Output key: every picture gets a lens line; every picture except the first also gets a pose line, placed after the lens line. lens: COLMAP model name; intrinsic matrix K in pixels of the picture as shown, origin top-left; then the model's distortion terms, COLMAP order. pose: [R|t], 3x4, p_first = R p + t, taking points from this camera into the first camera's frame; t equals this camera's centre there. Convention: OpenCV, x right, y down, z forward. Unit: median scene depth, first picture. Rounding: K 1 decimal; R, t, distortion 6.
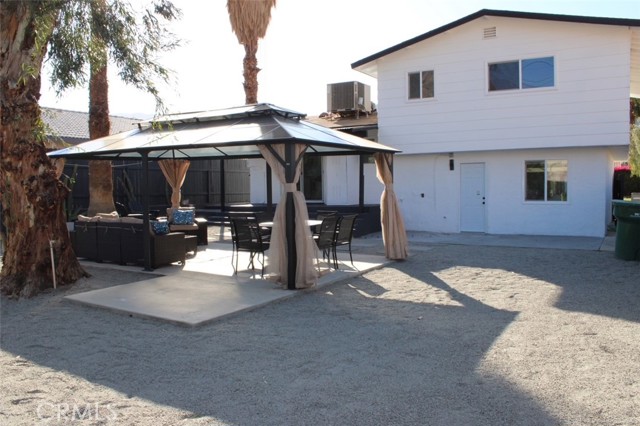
lens RADIAL K [[534.3, 0, 316.7], [0, 534.3, 215.0], [0, 0, 1]] dist [-0.164624, 0.139384]
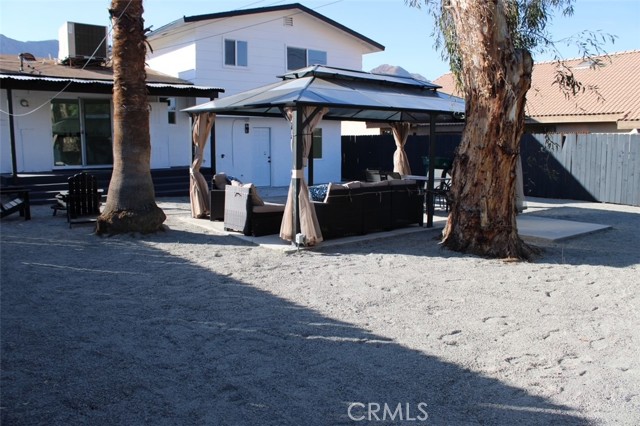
lens RADIAL K [[534.3, 0, 316.7], [0, 534.3, 215.0], [0, 0, 1]] dist [-0.164624, 0.139384]
pose [[0.339423, -0.115556, 0.933509, -0.794184], [0.044270, 0.993288, 0.106860, -0.026854], [-0.939592, 0.005056, 0.342260, 0.489192]]
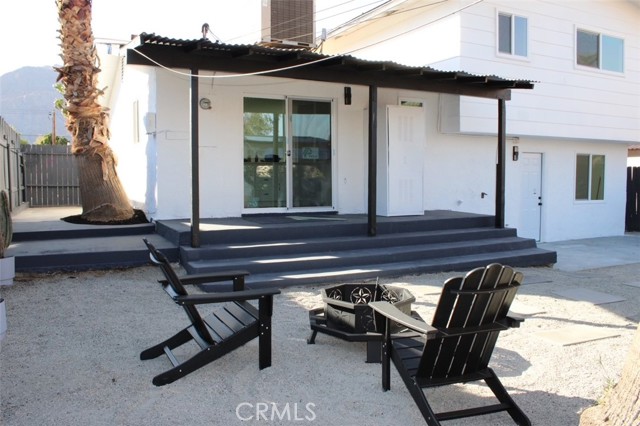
lens RADIAL K [[532.3, 0, 320.0], [0, 532.3, 213.0], [0, 0, 1]] dist [-0.162907, 0.184495]
pose [[0.513876, -0.040522, 0.856907, -0.527326], [0.038869, 0.998958, 0.023930, -0.041476], [-0.856983, 0.021010, 0.514915, 0.887092]]
